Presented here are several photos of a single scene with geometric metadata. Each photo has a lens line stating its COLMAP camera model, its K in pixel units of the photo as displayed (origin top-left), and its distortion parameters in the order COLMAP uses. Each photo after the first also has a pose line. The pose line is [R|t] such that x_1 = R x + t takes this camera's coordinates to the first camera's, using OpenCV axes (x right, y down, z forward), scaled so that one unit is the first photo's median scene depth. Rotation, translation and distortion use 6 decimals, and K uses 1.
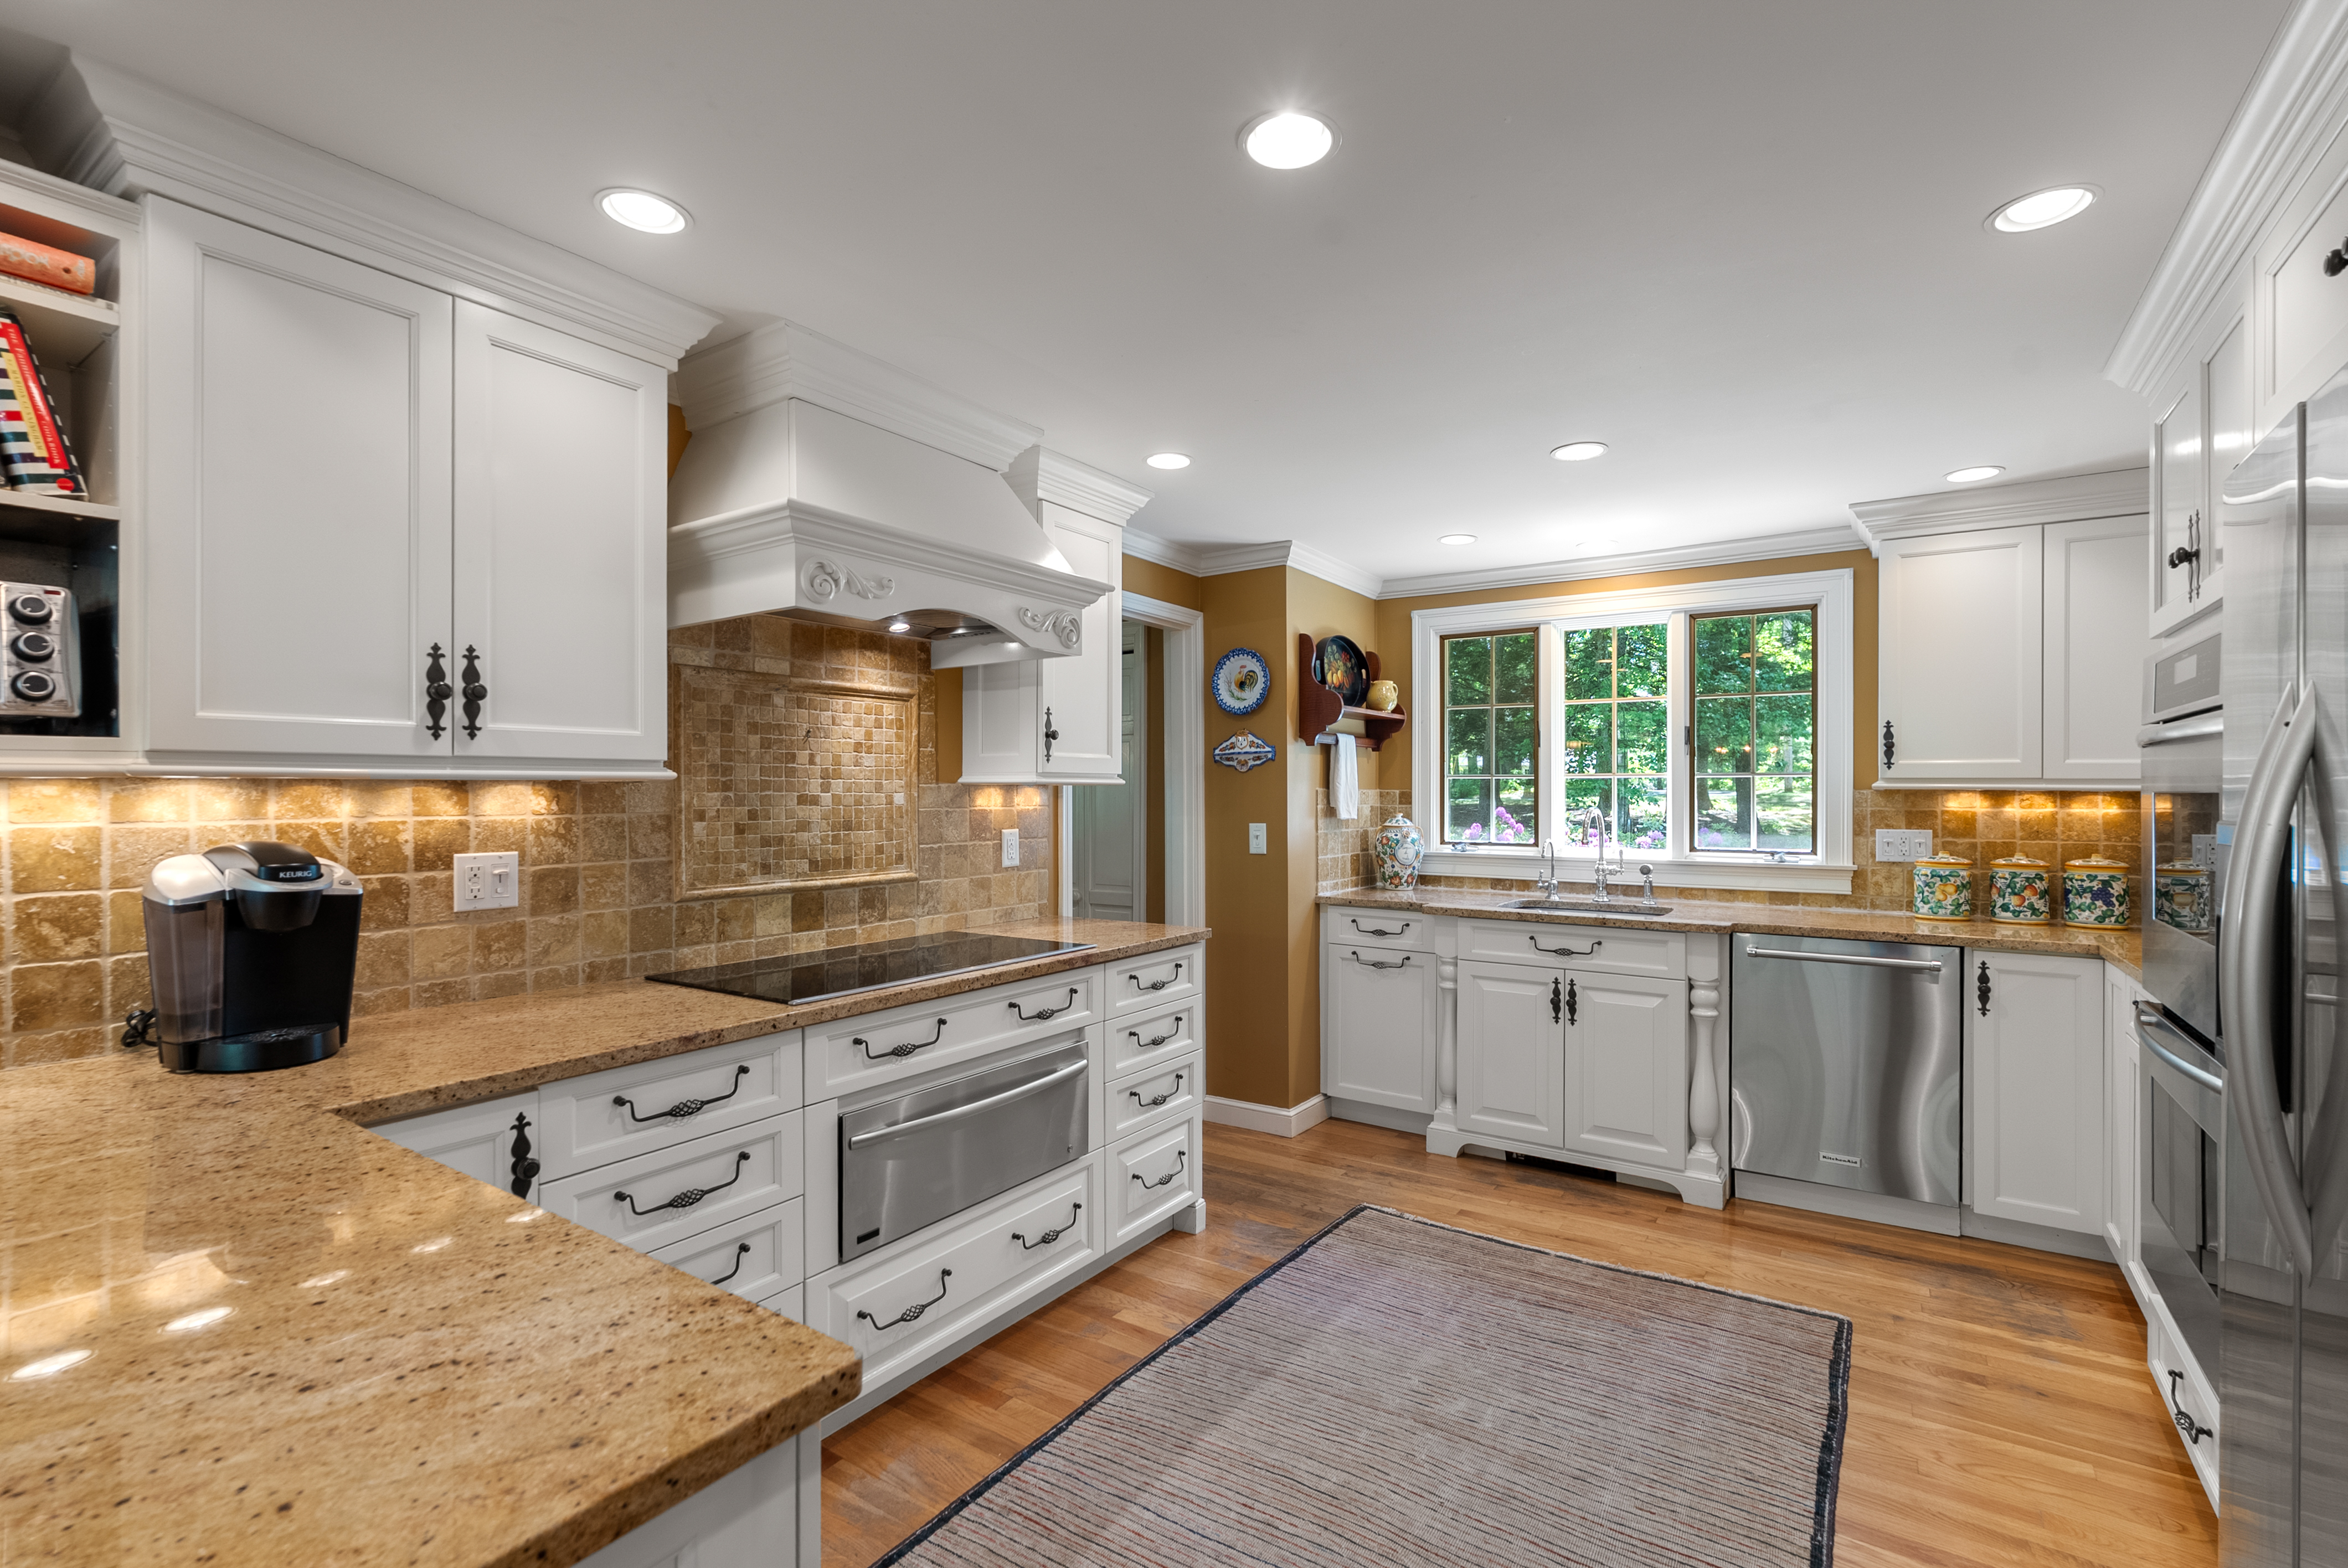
lens RADIAL K [[1054.9, 0, 1175.3], [0, 1054.9, 782.9], [0, 0, 1]] dist [-0.000149, 0.001170]
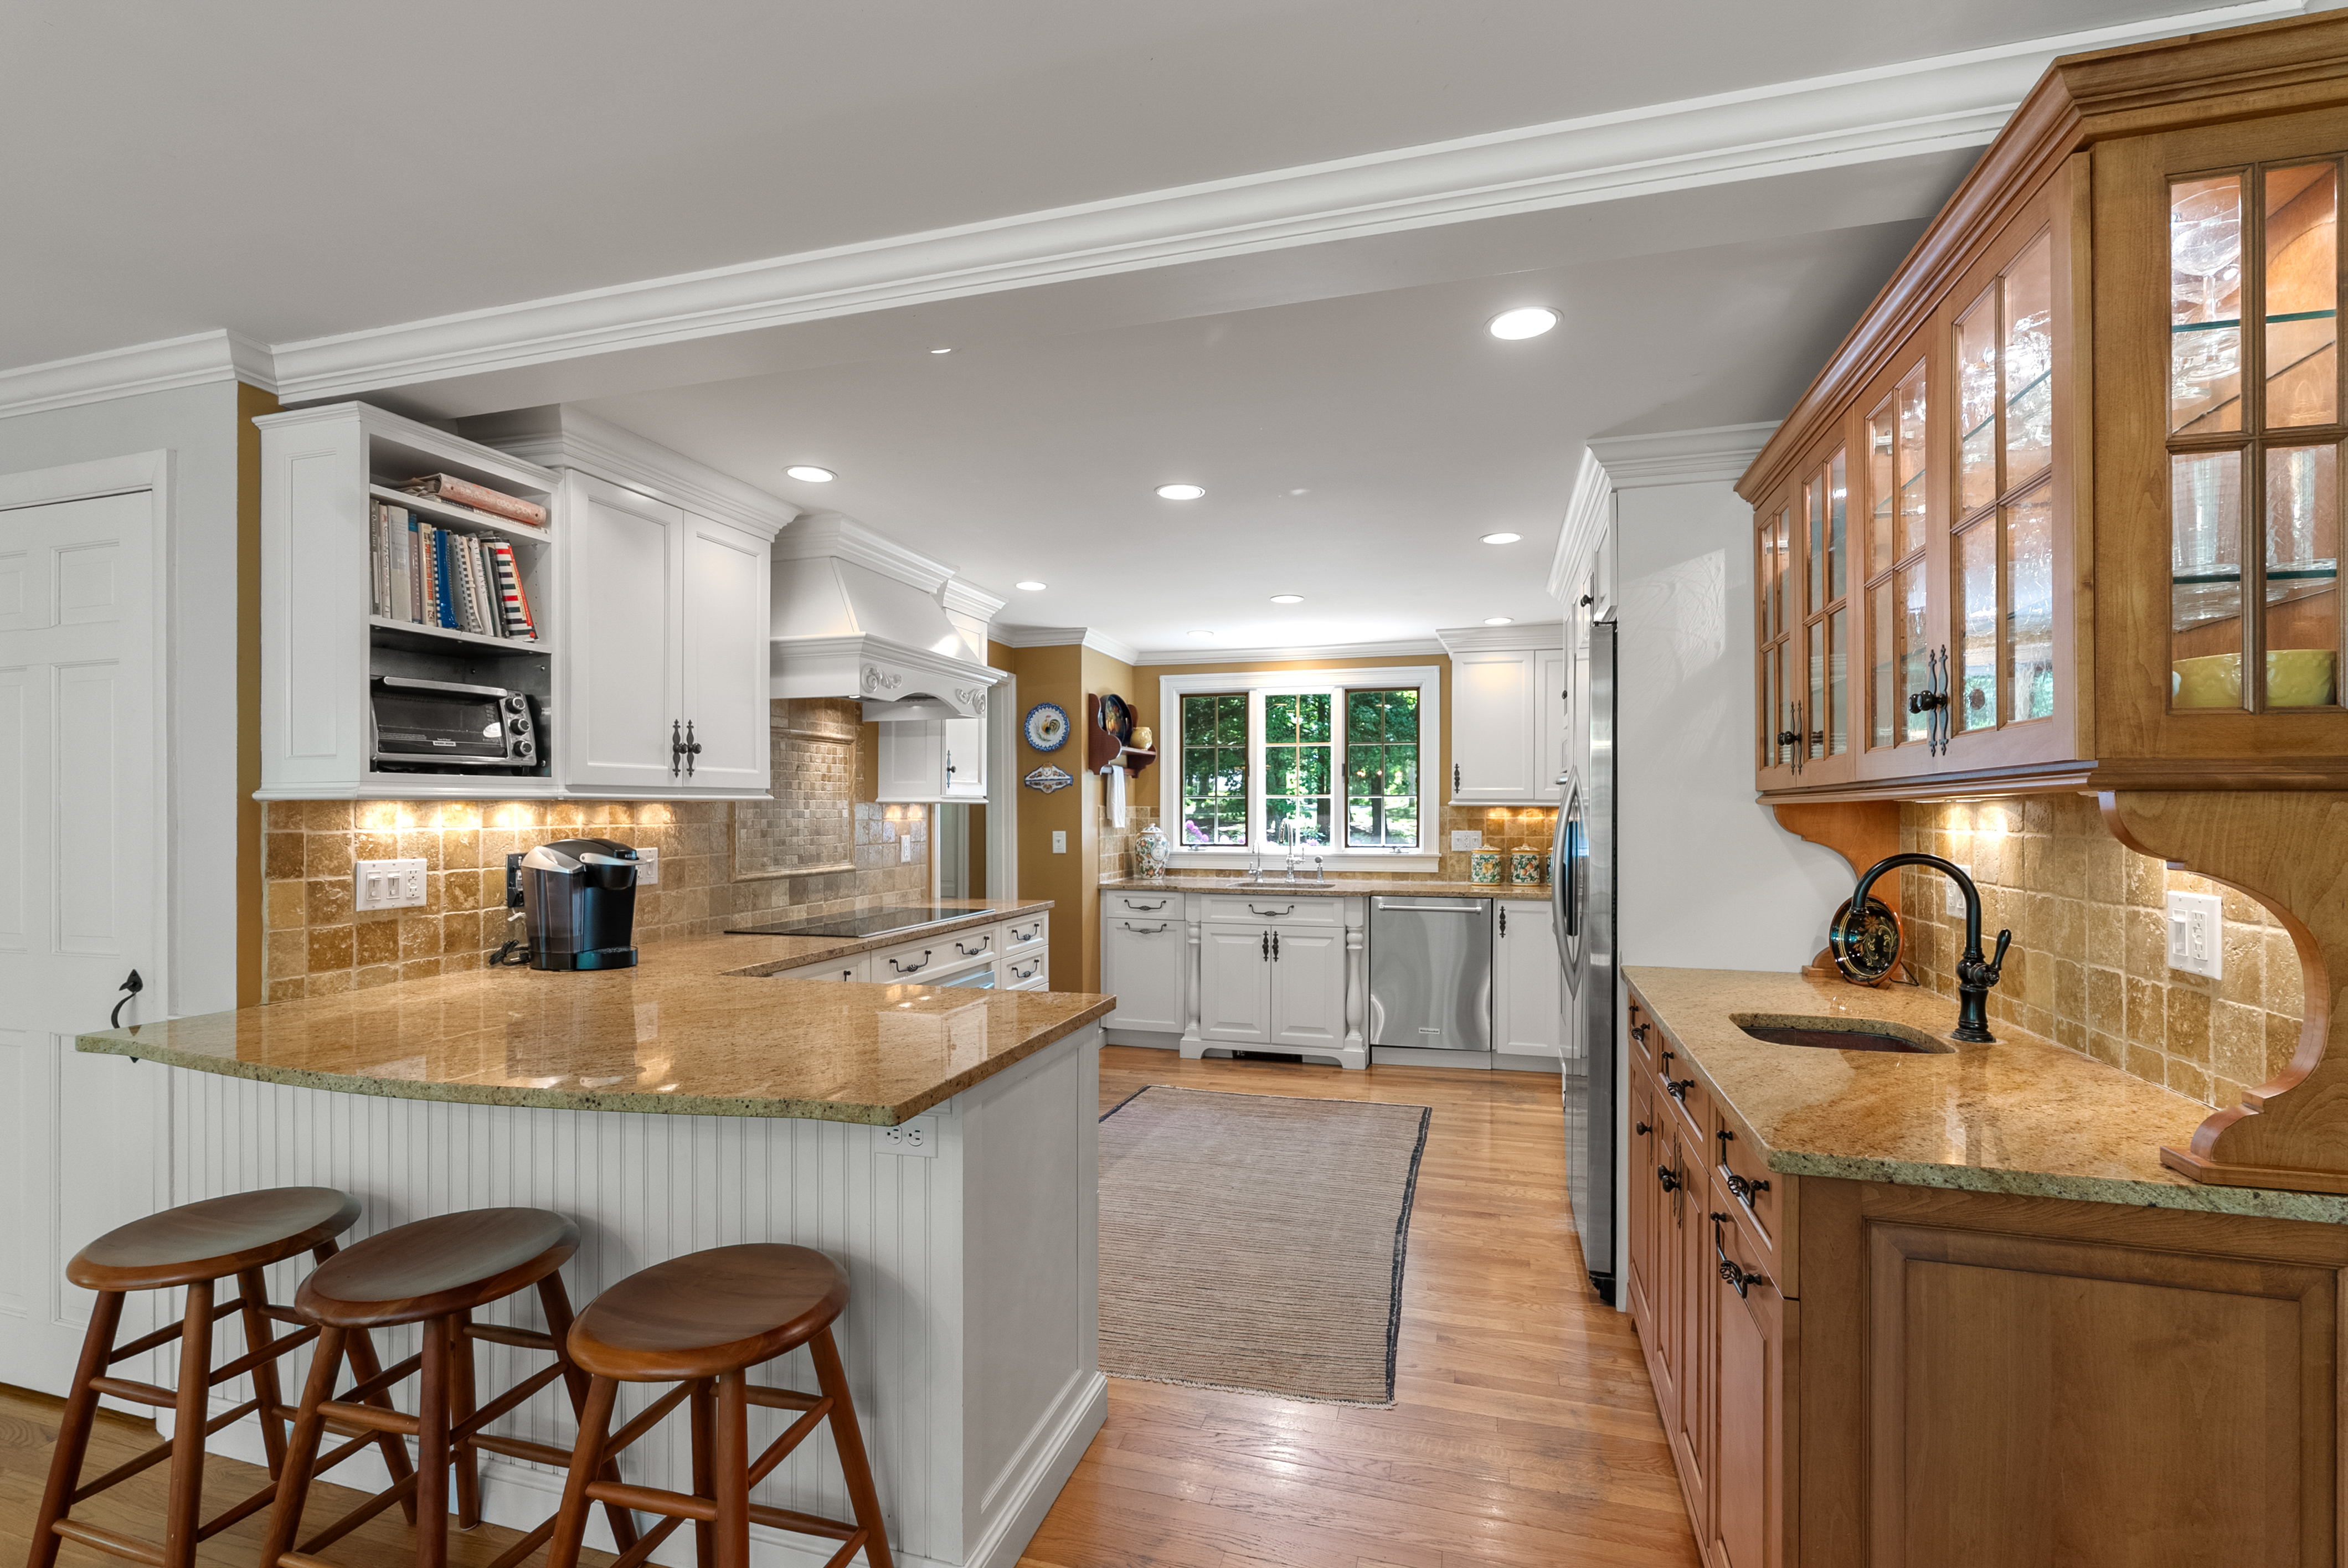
lens RADIAL K [[1054.9, 0, 1178.6], [0, 1054.9, 804.1], [0, 0, 1]] dist [-0.000149, 0.001170]
pose [[0.952682, -0.000393, 0.303969, -0.239138], [-0.000799, 0.999992, 0.003797, -0.002693], [-0.303968, -0.003861, 0.952674, -0.440739]]
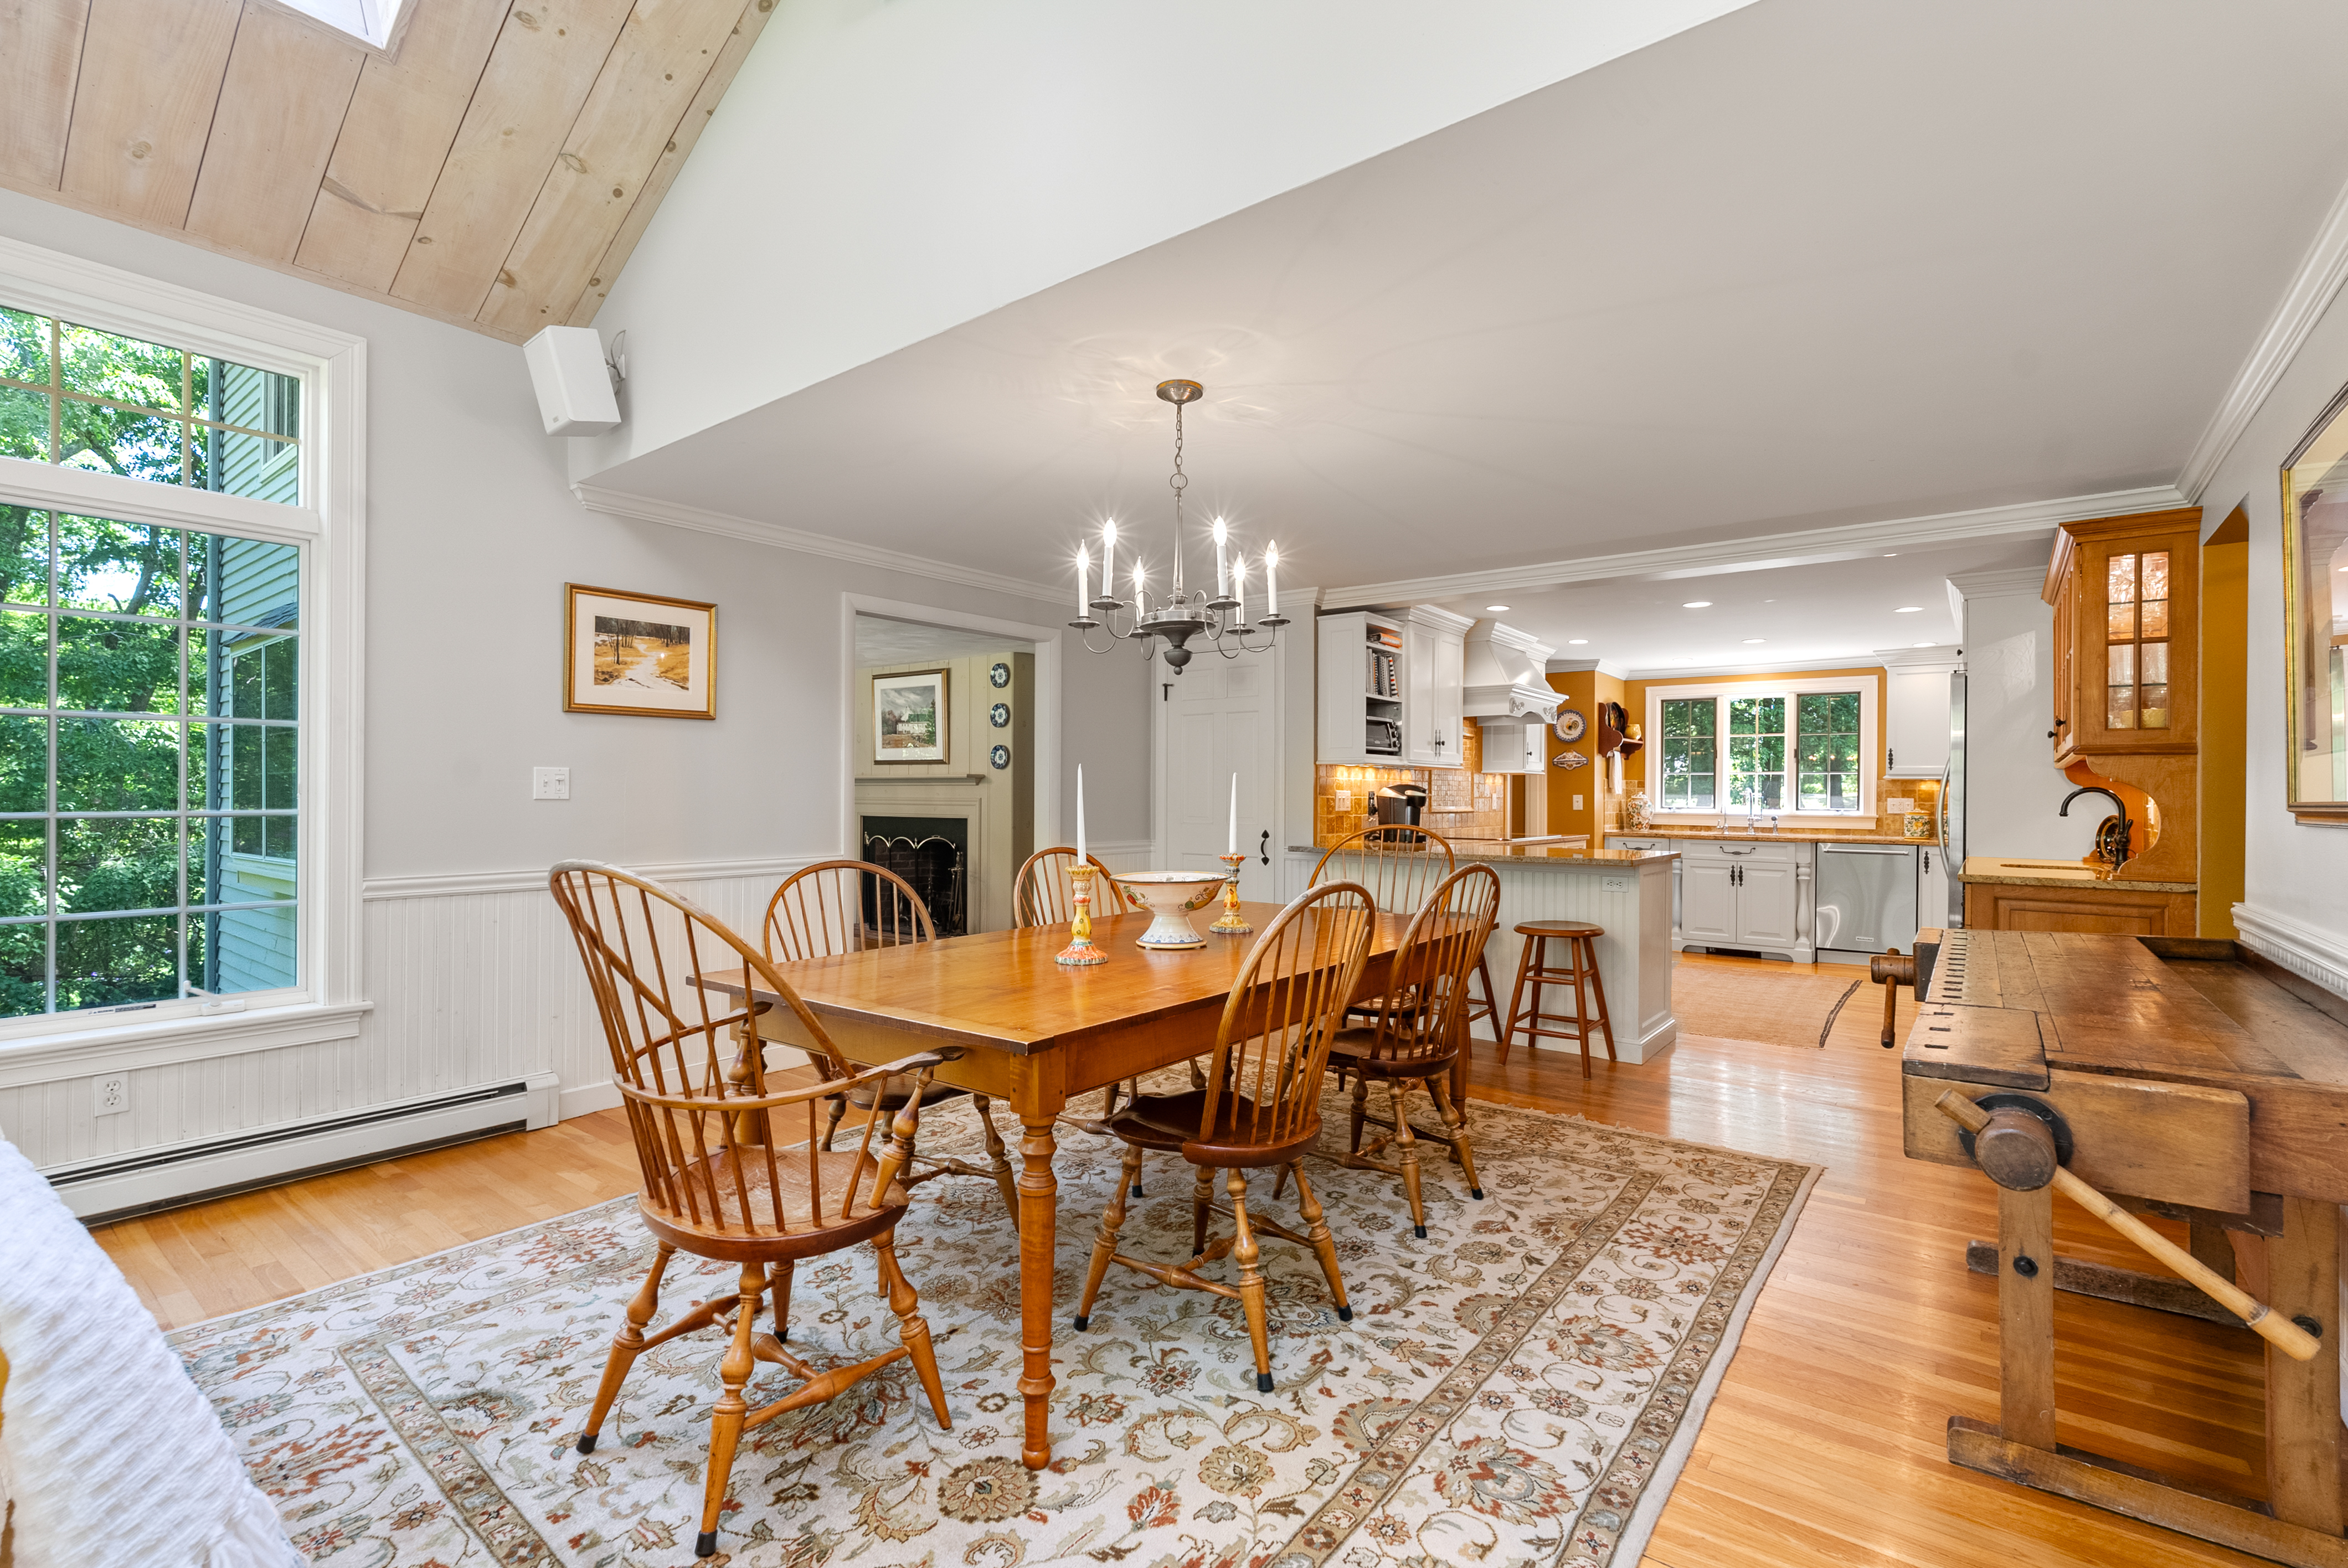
lens RADIAL K [[1054.9, 0, 1175.3], [0, 1054.9, 784.1], [0, 0, 1]] dist [-0.000149, 0.001170]
pose [[0.997879, 0.008028, -0.064594, -0.716383], [-0.008169, 0.999965, -0.001926, 0.034792], [0.064576, 0.002450, 0.997910, -1.377606]]
